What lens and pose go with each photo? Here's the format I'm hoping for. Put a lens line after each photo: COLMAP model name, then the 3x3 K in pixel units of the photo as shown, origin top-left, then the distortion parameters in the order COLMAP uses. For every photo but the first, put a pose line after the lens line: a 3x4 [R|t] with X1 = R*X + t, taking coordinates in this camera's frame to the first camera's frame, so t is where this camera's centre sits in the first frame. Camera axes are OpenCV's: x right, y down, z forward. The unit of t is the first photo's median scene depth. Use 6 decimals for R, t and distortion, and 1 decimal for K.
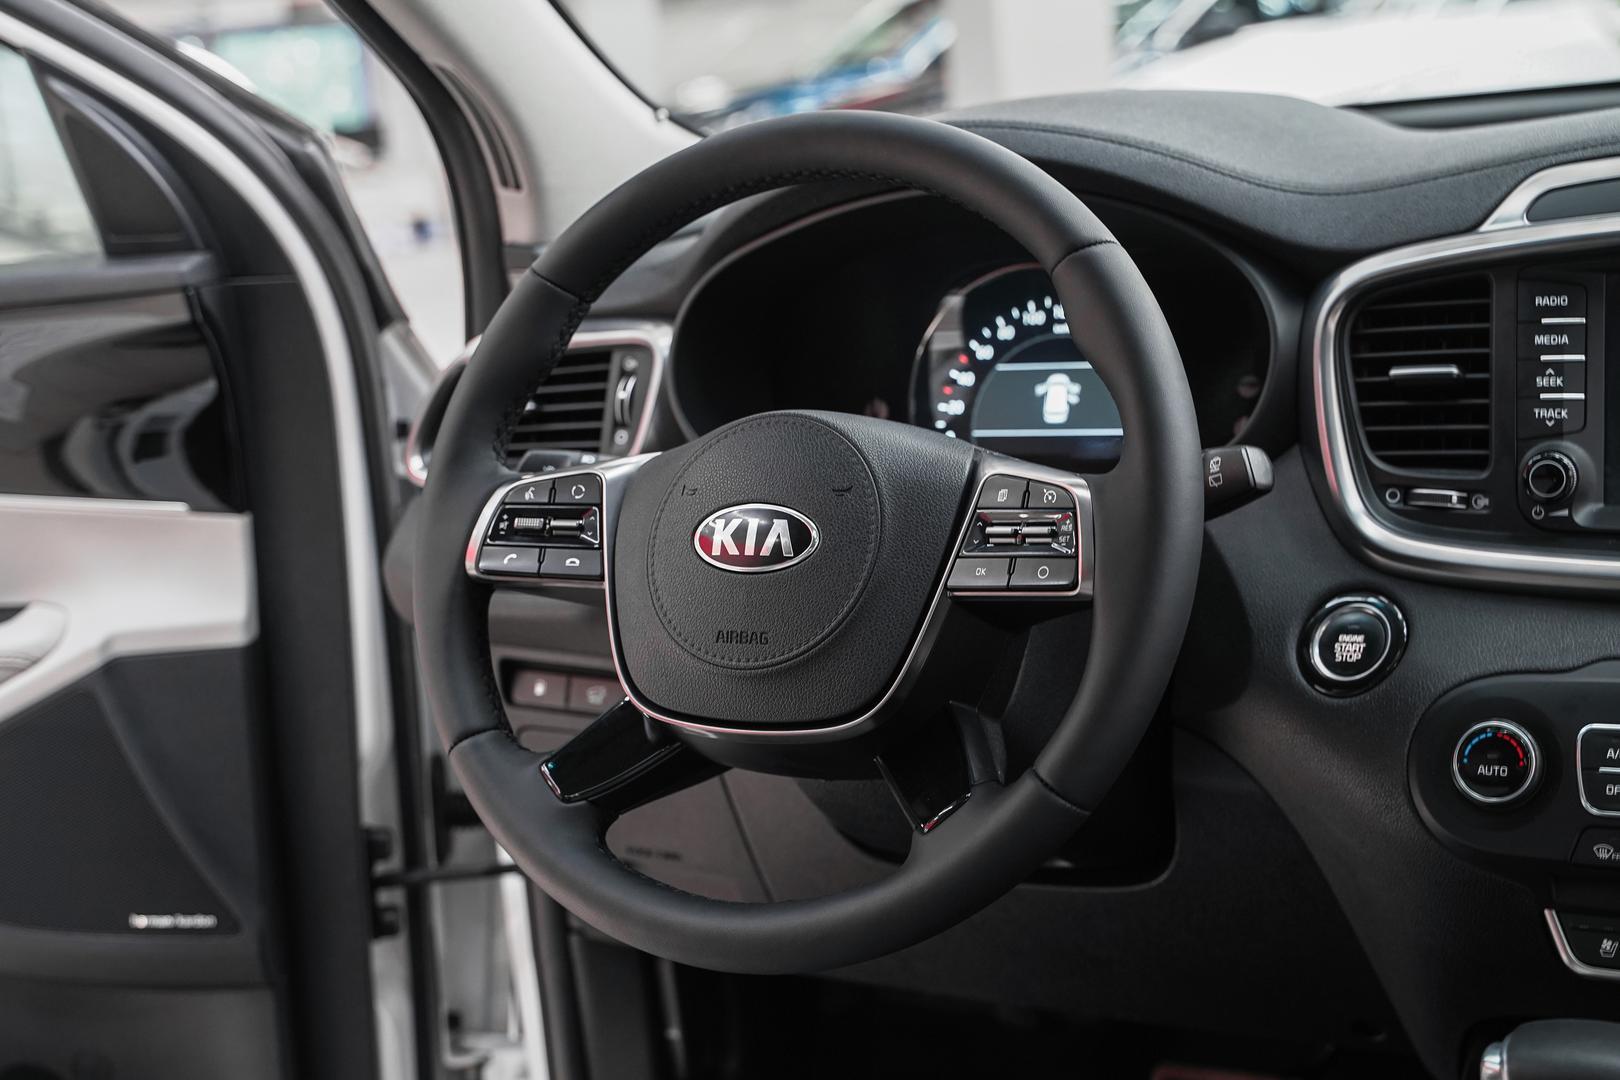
lens RADIAL K [[2308.9, 0, 803.9], [0, 2308.9, 546.9], [0, 0, 1]] dist [0.013130, -0.033128]
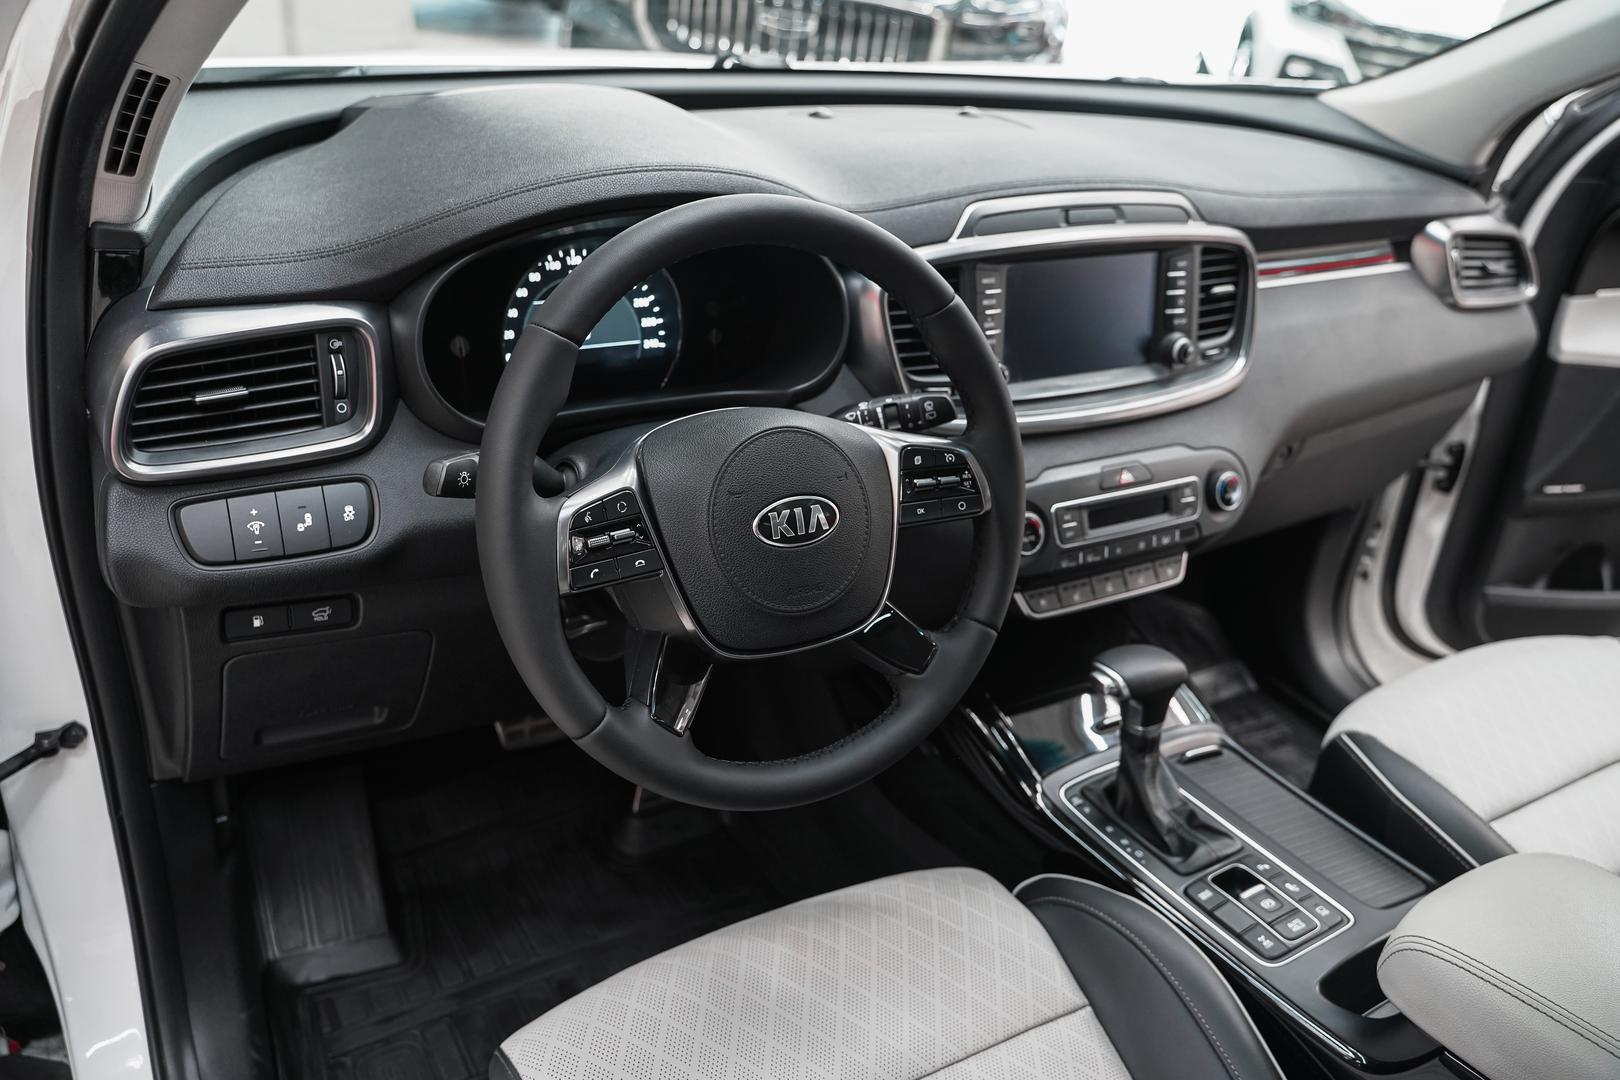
lens RADIAL K [[1302.2, 0, 810.3], [0, 1302.2, 545.8], [0, 0, 1]] dist [-0.016951, 0.015478]
pose [[0.504621, -0.283118, 0.815599, -0.635382], [0.017204, 0.947811, 0.318369, -0.229773], [-0.863169, -0.146624, 0.483156, 0.560004]]
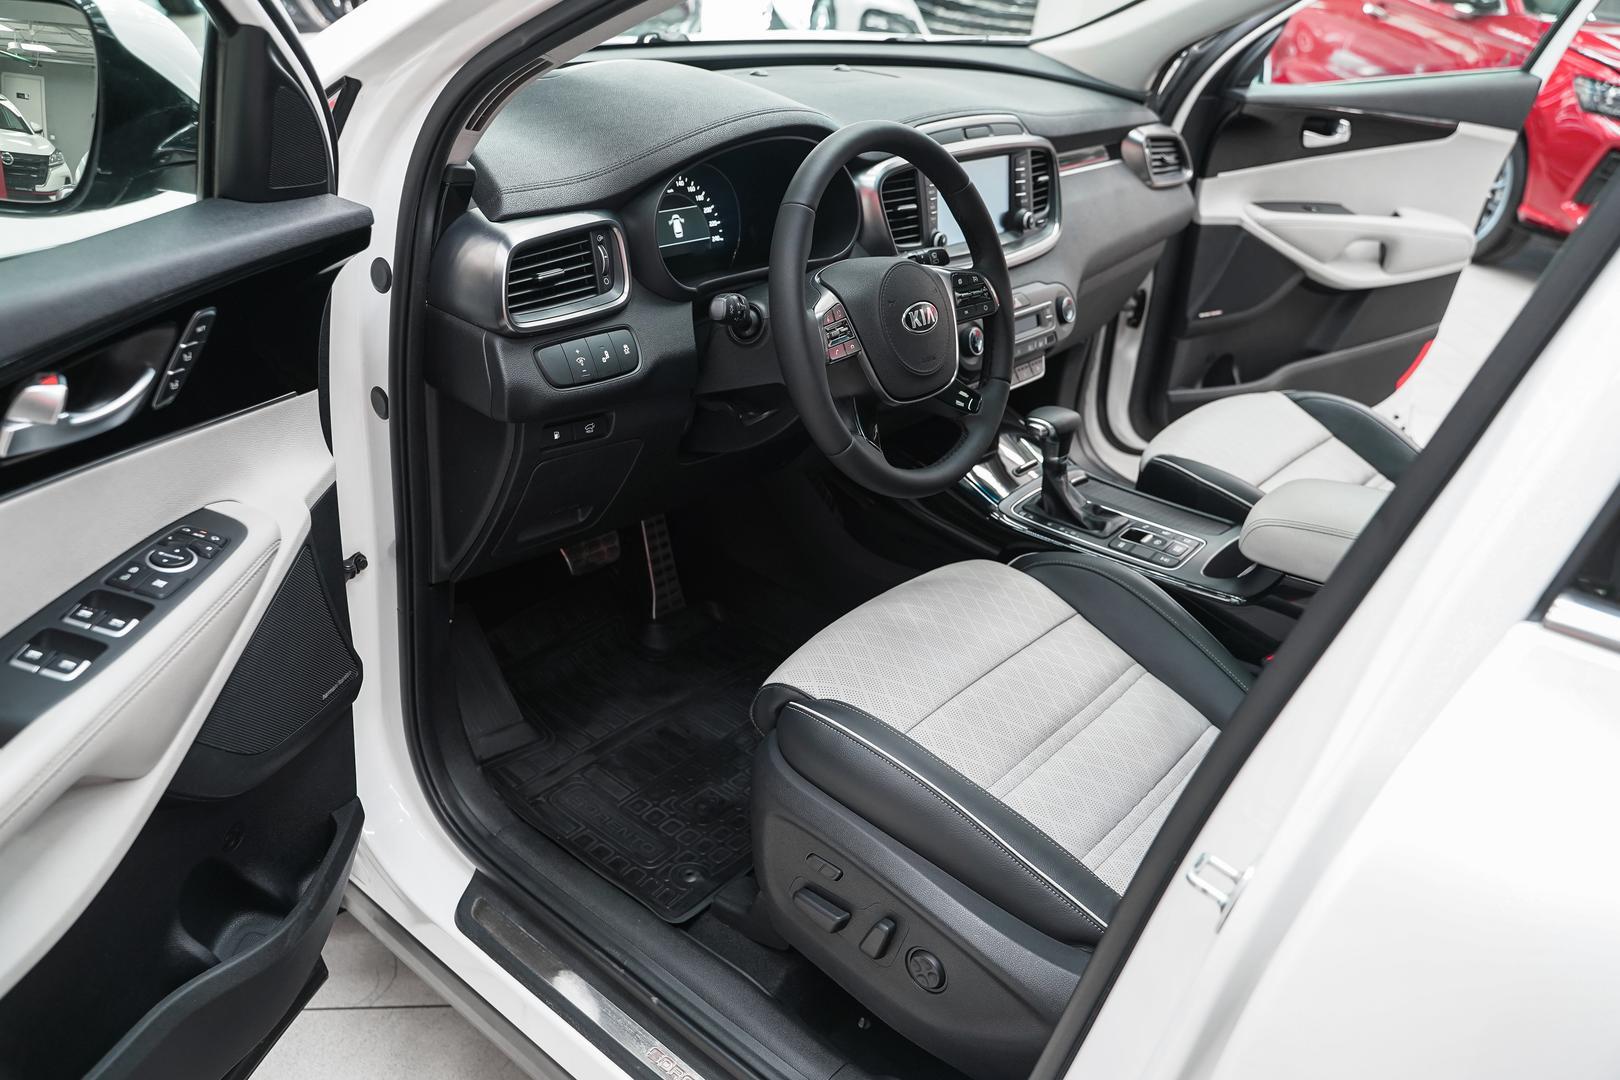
lens RADIAL K [[1296.0, 0, 810.0], [0, 1296.0, 540.0], [0, 0, 1]] dist [-0.011296, -0.001417]
pose [[0.189811, -0.357244, 0.914521, -1.252548], [0.055350, 0.933866, 0.353313, -0.249086], [-0.980259, -0.016444, 0.197032, 0.788729]]
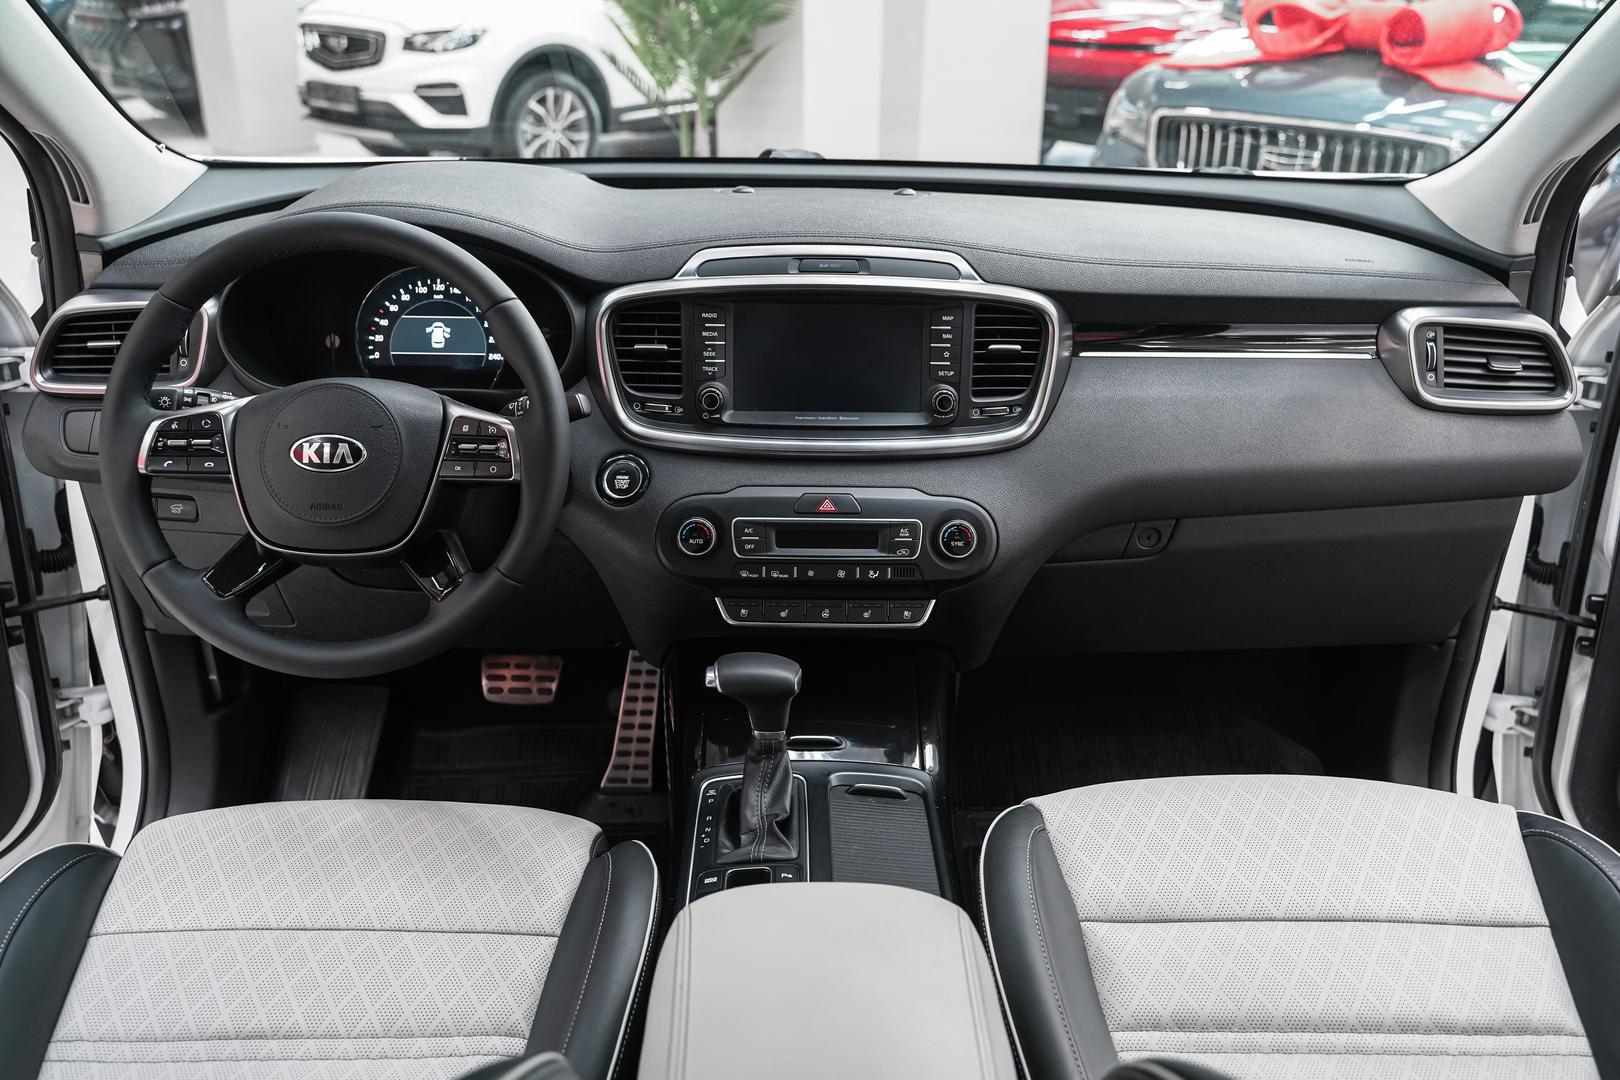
lens RADIAL K [[1309.4, 0, 827.3], [0, 1309.4, 535.5], [0, 0, 1]] dist [-0.009743, 0.003340]
pose [[0.870045, -0.093769, 0.483971, -0.176467], [-0.002641, 0.980842, 0.194785, -0.136509], [-0.492964, -0.170750, 0.853130, -0.111930]]
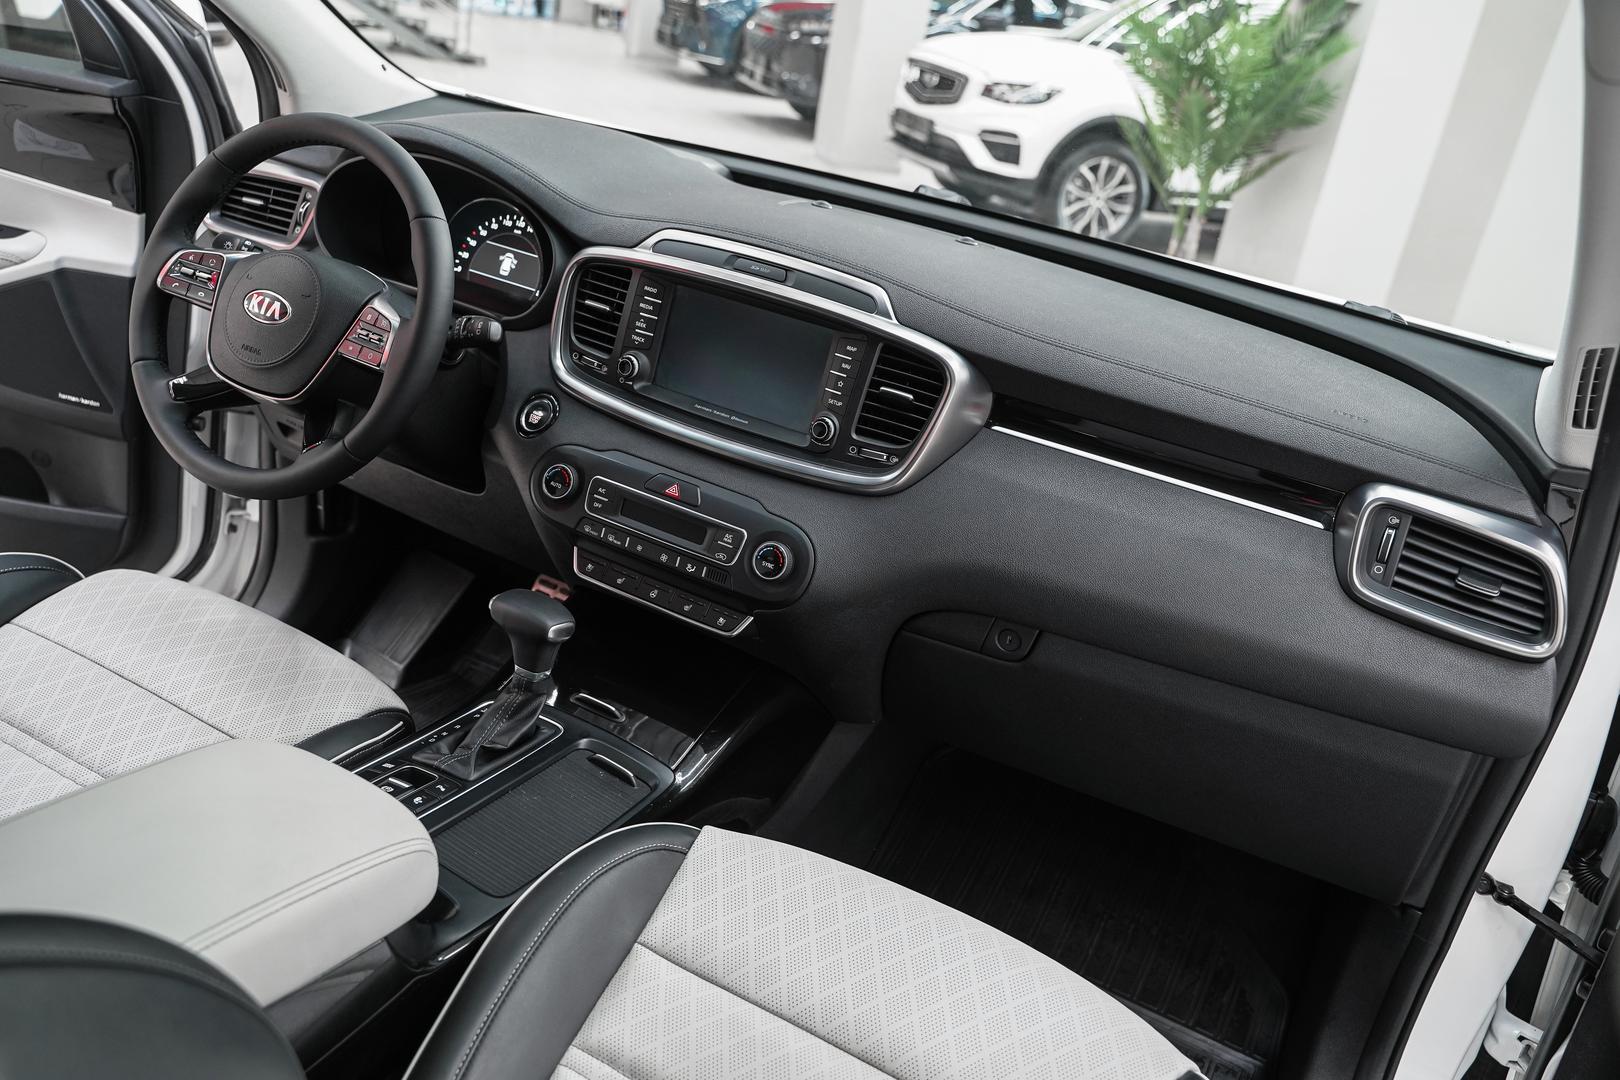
lens RADIAL K [[1302.2, 0, 810.3], [0, 1302.2, 545.8], [0, 0, 1]] dist [-0.016951, 0.015478]
pose [[0.967775, 0.230645, 0.101071, 0.385489], [-0.247044, 0.947380, 0.203568, -0.158863], [-0.048800, -0.221977, 0.973830, -0.278751]]
